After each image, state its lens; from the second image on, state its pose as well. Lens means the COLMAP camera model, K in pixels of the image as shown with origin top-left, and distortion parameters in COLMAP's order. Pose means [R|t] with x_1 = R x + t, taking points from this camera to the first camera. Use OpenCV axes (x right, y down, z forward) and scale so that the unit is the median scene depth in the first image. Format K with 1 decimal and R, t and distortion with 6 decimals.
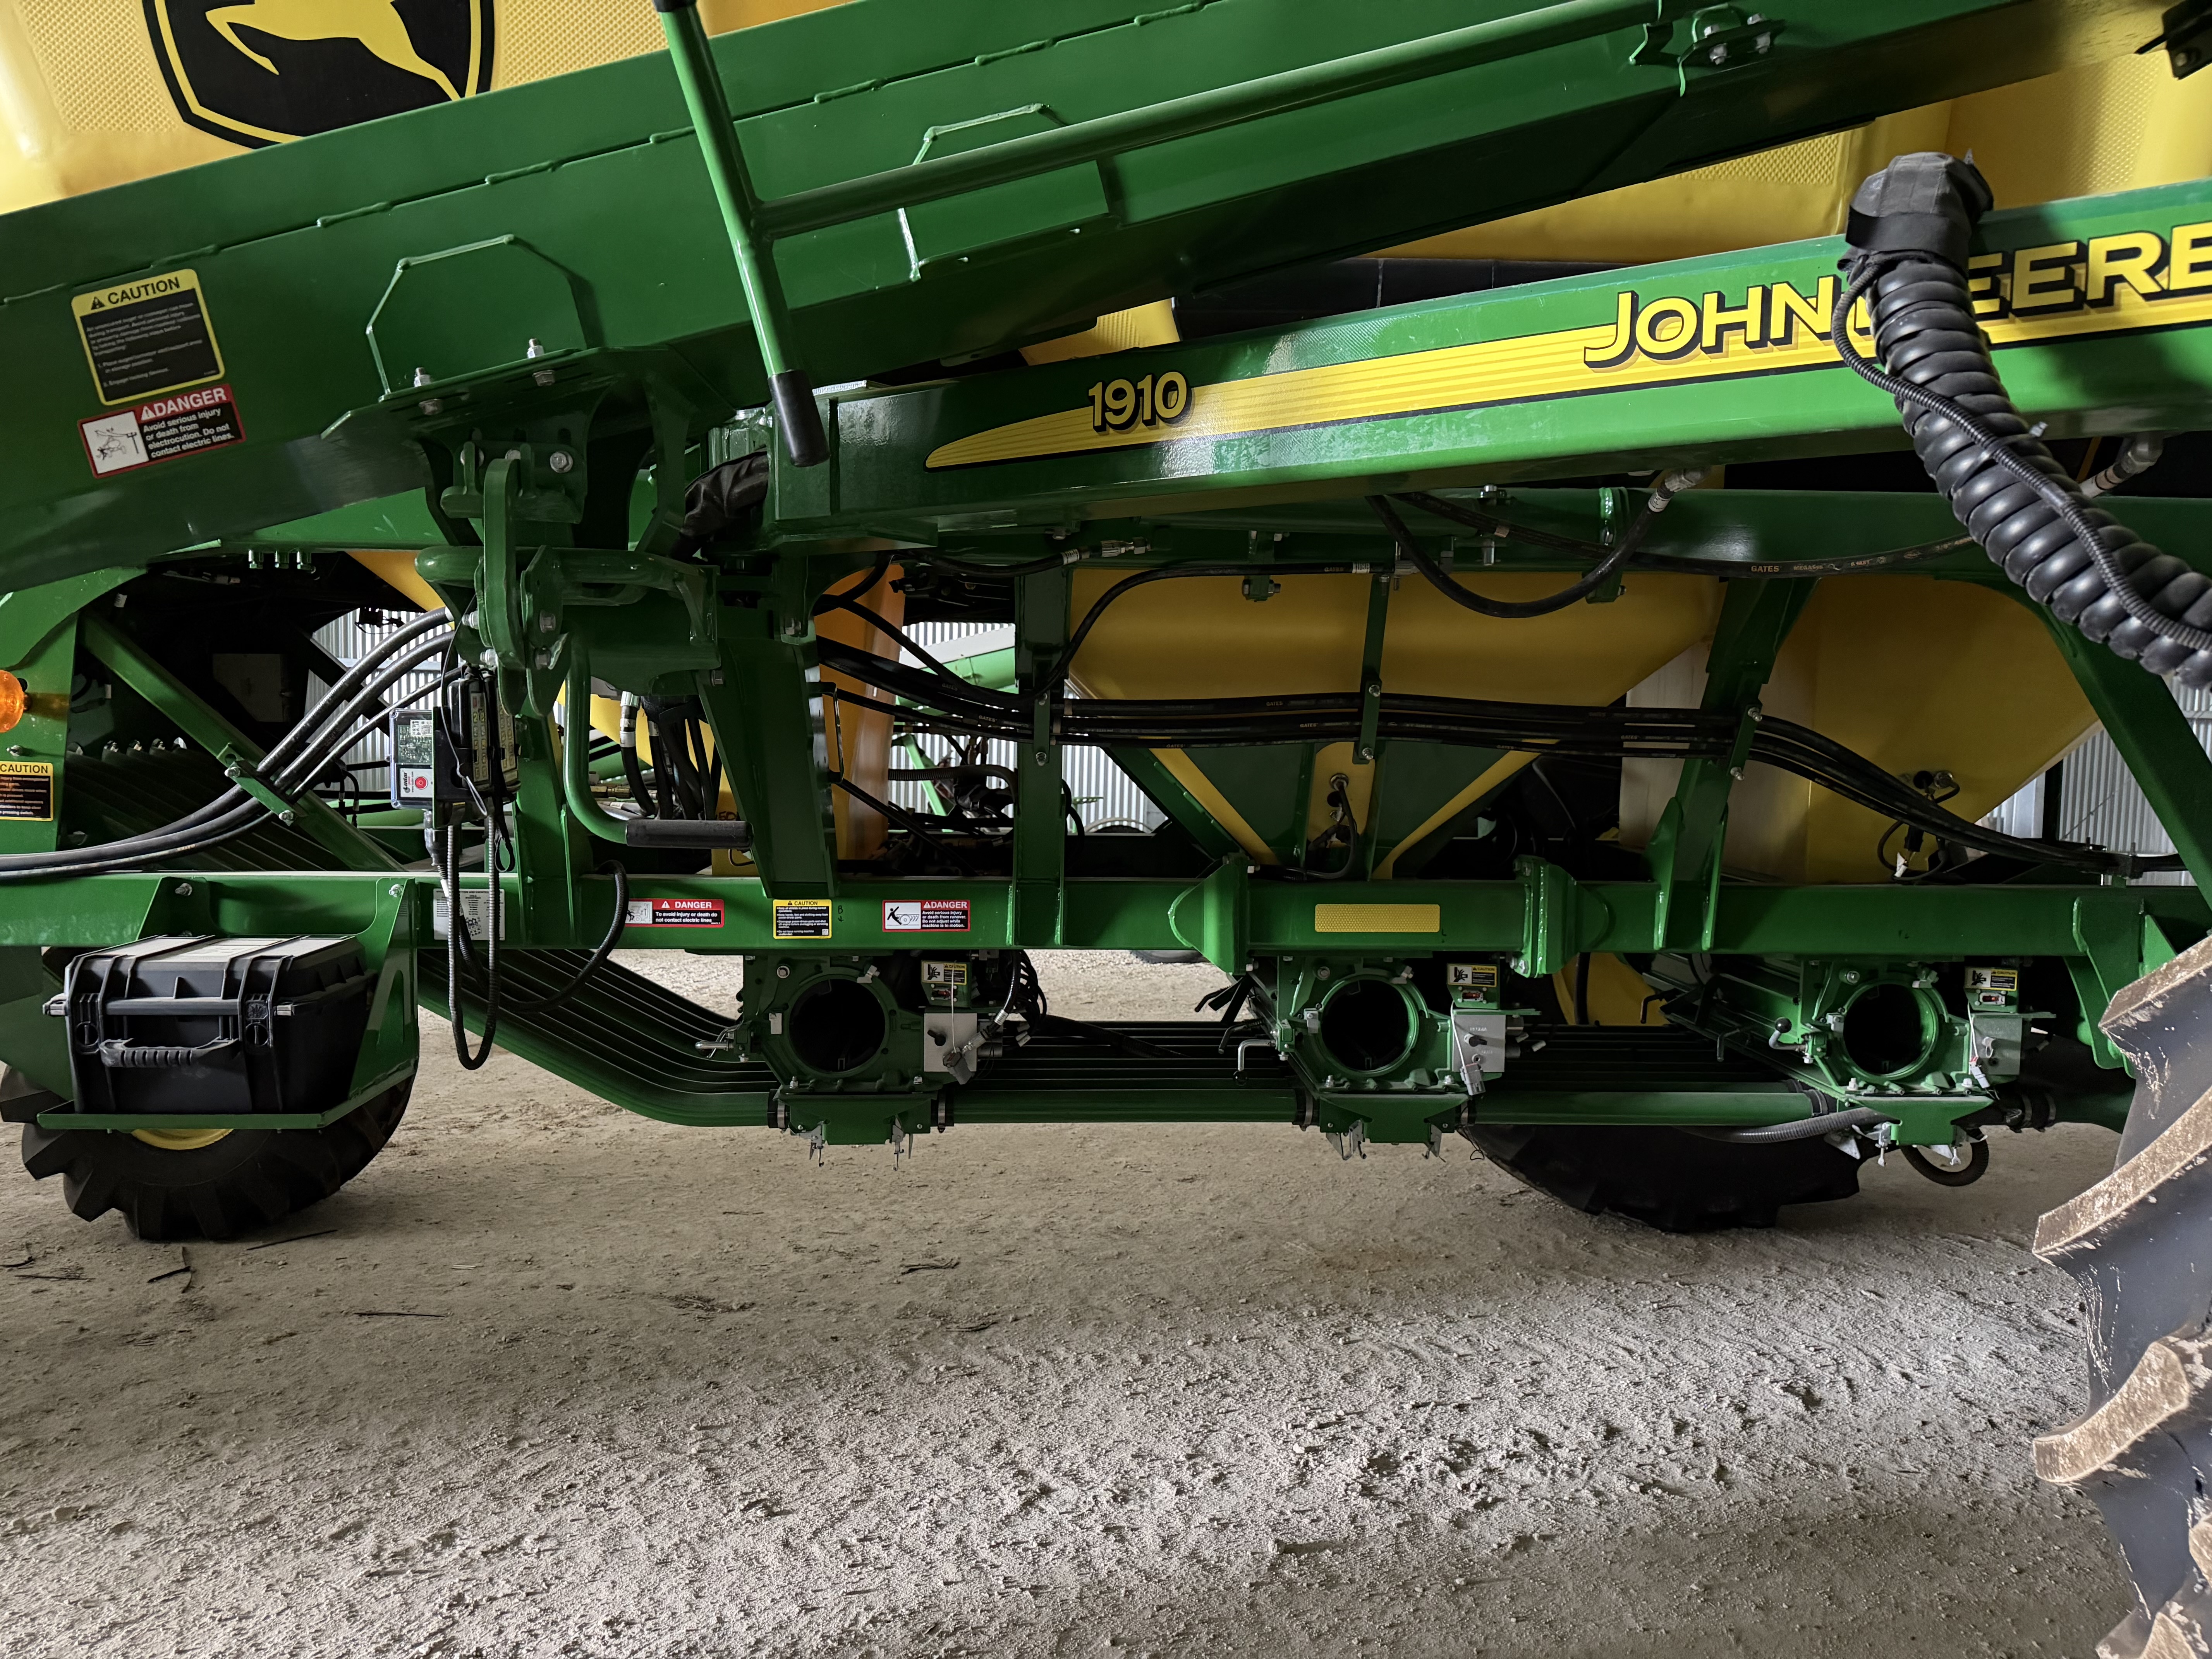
lens RADIAL K [[1534.1, 0, 1106.0], [0, 1534.1, 829.5], [0, 0, 1]] dist [-0.003409, -0.002506]
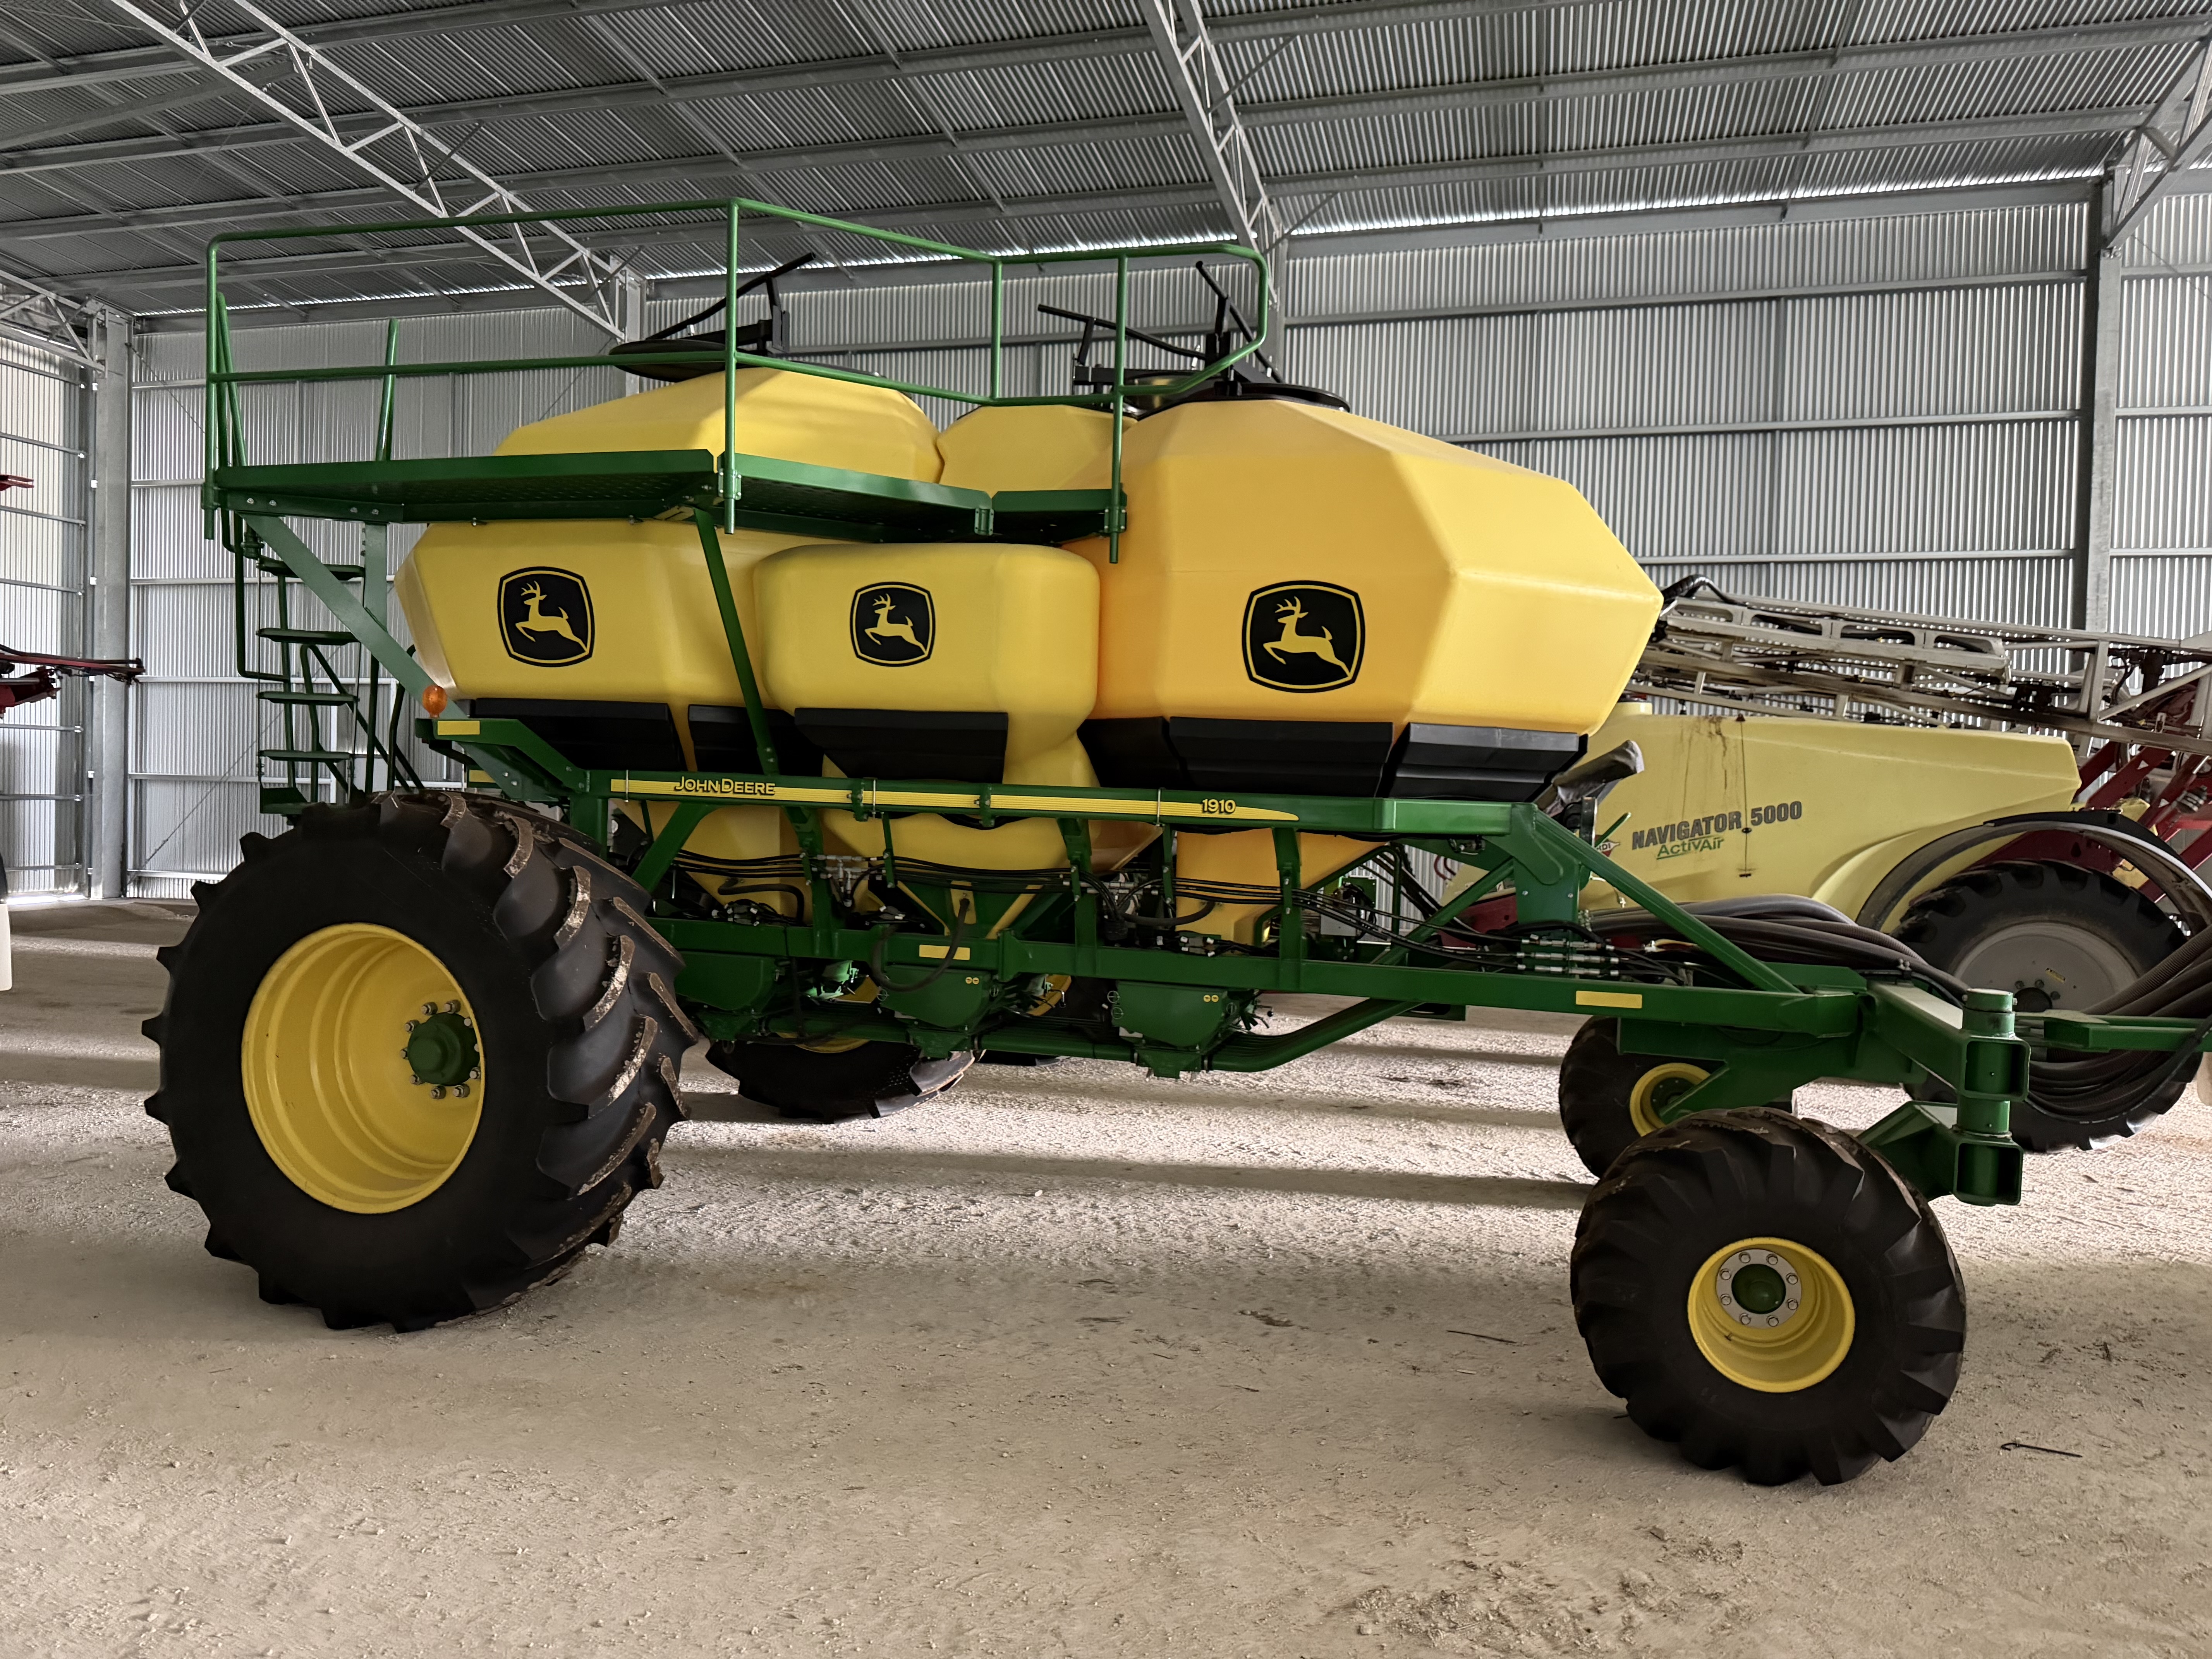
lens RADIAL K [[1534.1, 0, 1106.0], [0, 1534.1, 829.5], [0, 0, 1]] dist [-0.003409, -0.002506]
pose [[-0.943650, -0.058425, 0.325746, -0.608396], [-0.022146, 0.993235, 0.113990, -0.318740], [-0.330202, 0.100353, -0.938560, 2.561416]]
